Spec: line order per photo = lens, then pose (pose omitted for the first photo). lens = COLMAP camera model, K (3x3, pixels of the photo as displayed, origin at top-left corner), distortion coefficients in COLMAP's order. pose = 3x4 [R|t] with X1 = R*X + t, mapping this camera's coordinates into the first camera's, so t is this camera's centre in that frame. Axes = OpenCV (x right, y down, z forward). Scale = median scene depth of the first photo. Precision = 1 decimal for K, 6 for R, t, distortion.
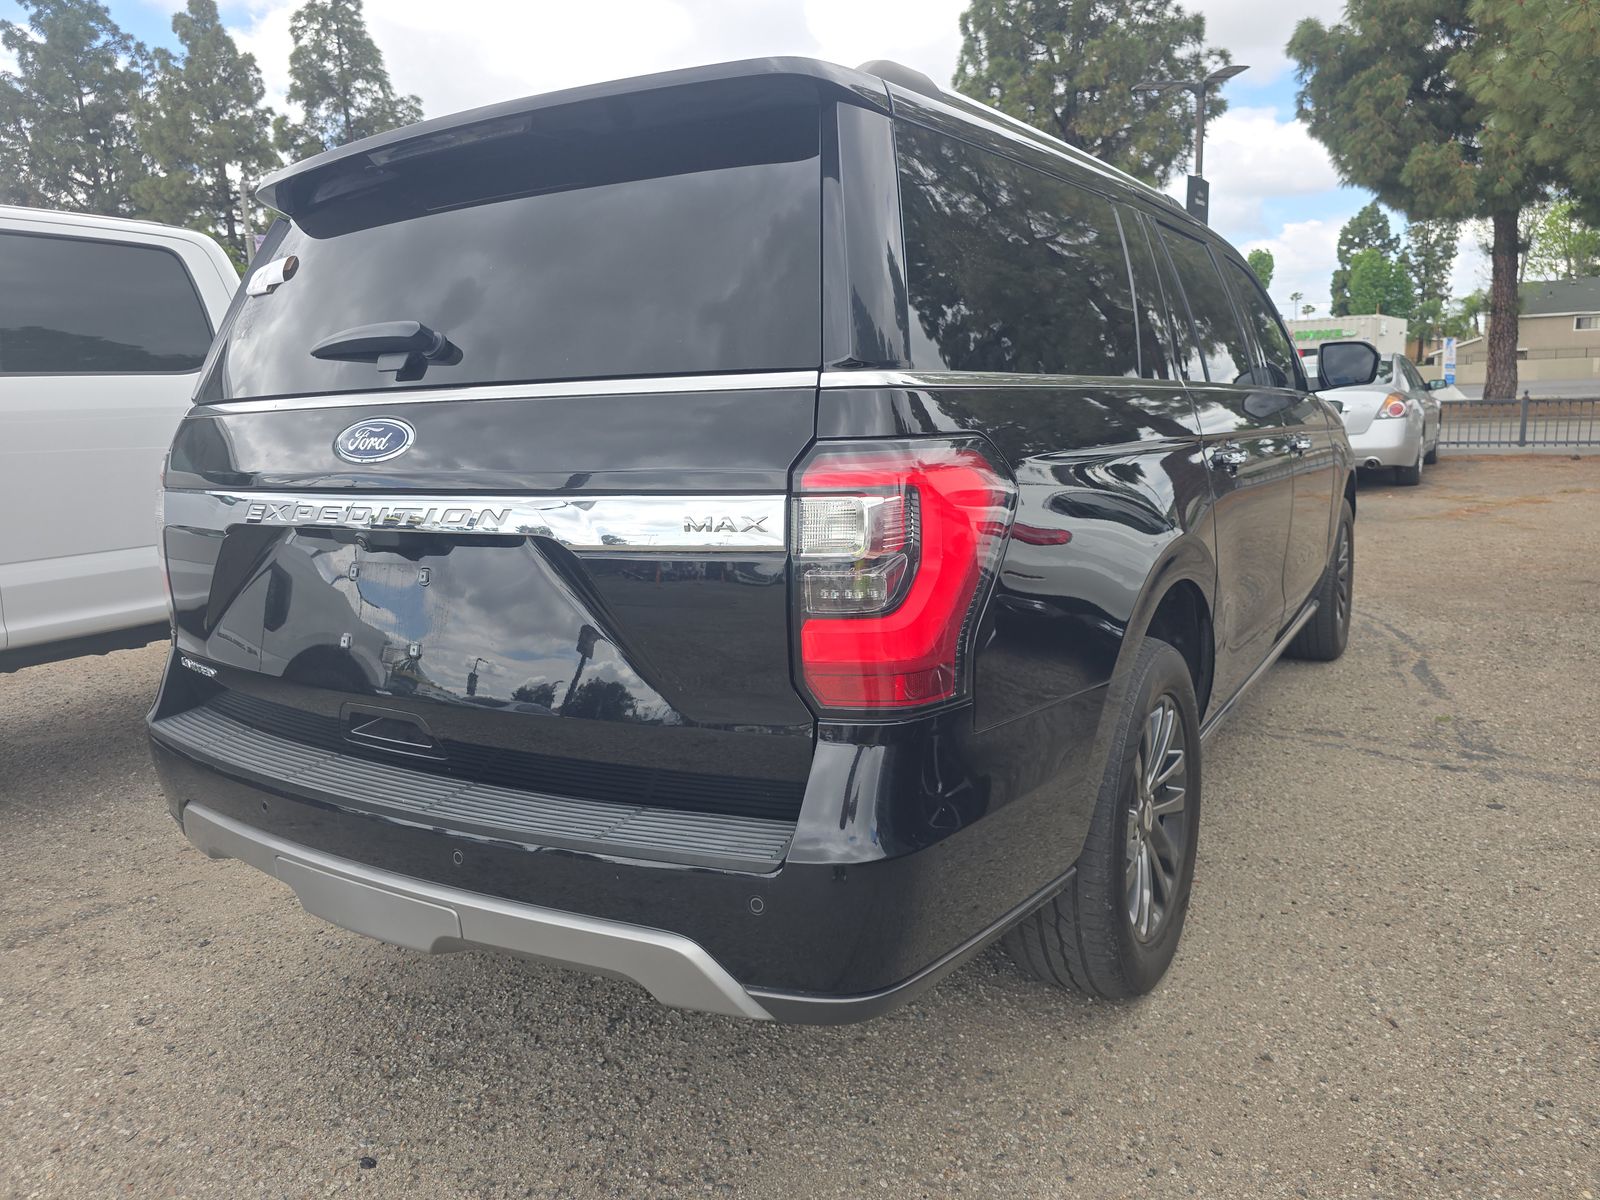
lens RADIAL K [[1070.0, 0, 795.0], [0, 1070.0, 592.9], [0, 0, 1]] dist [0.030409, -0.014079]
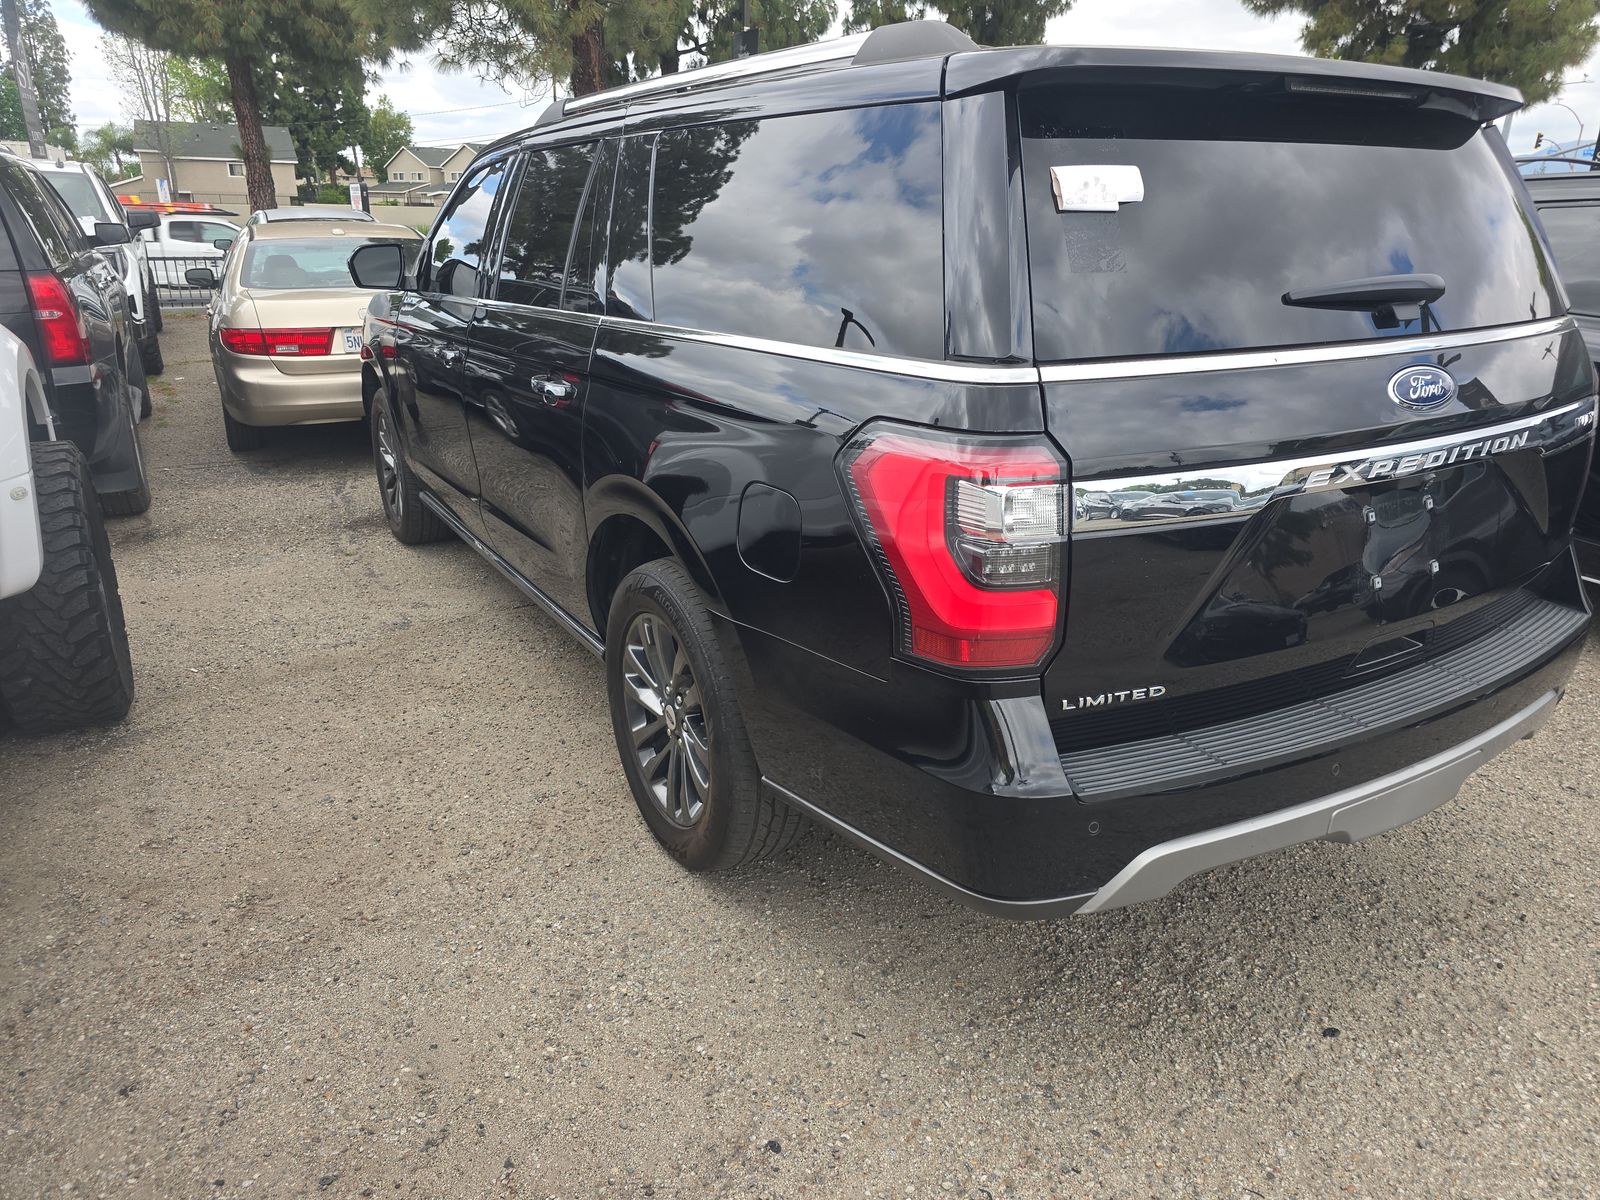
lens RADIAL K [[1070.0, 0, 803.3], [0, 1070.0, 600.0], [0, 0, 1]] dist [0.030409, -0.014079]
pose [[0.468411, -0.266064, 0.842497, -0.088305], [0.143399, 0.963829, 0.224655, -0.014397], [-0.871796, 0.015583, 0.489621, 0.054737]]
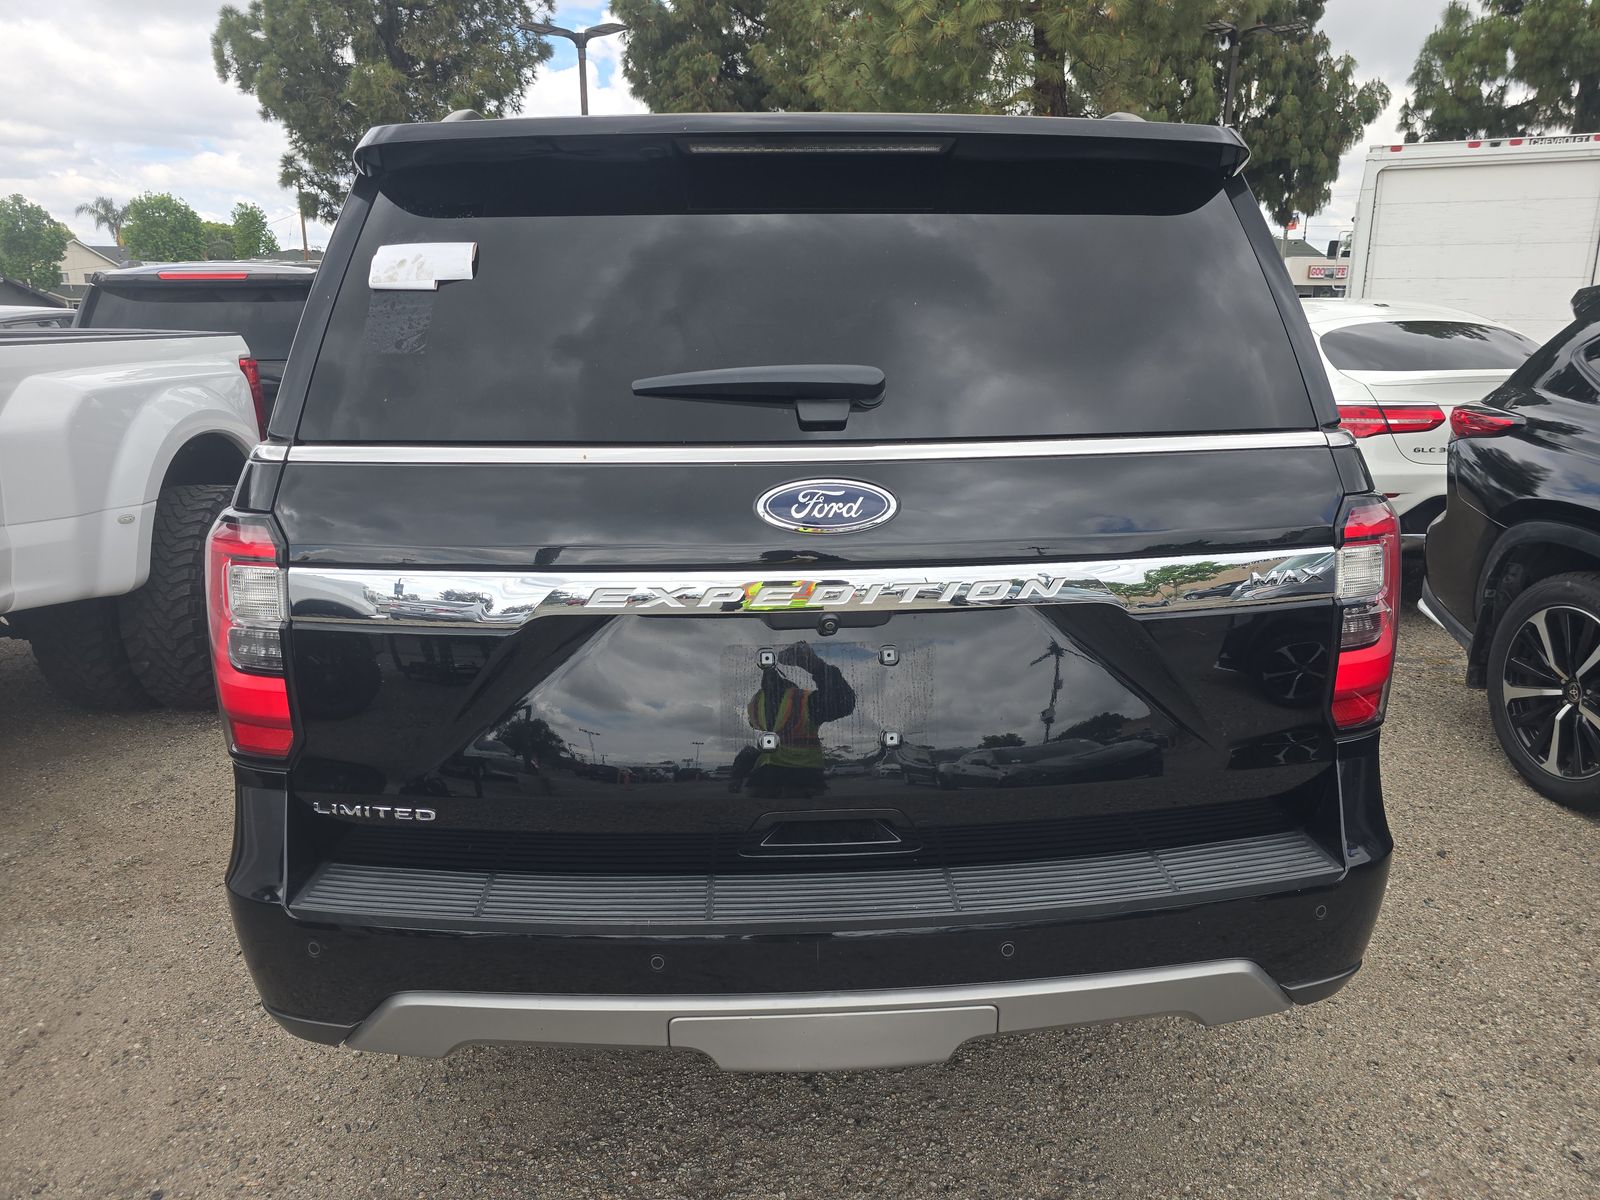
lens RADIAL K [[1070.0, 0, 798.4], [0, 1070.0, 609.2], [0, 0, 1]] dist [0.030409, -0.014079]
pose [[0.824487, -0.116865, 0.553682, -0.047314], [0.078536, 0.992605, 0.092561, -0.007529], [-0.560404, -0.032831, 0.827568, 0.016826]]
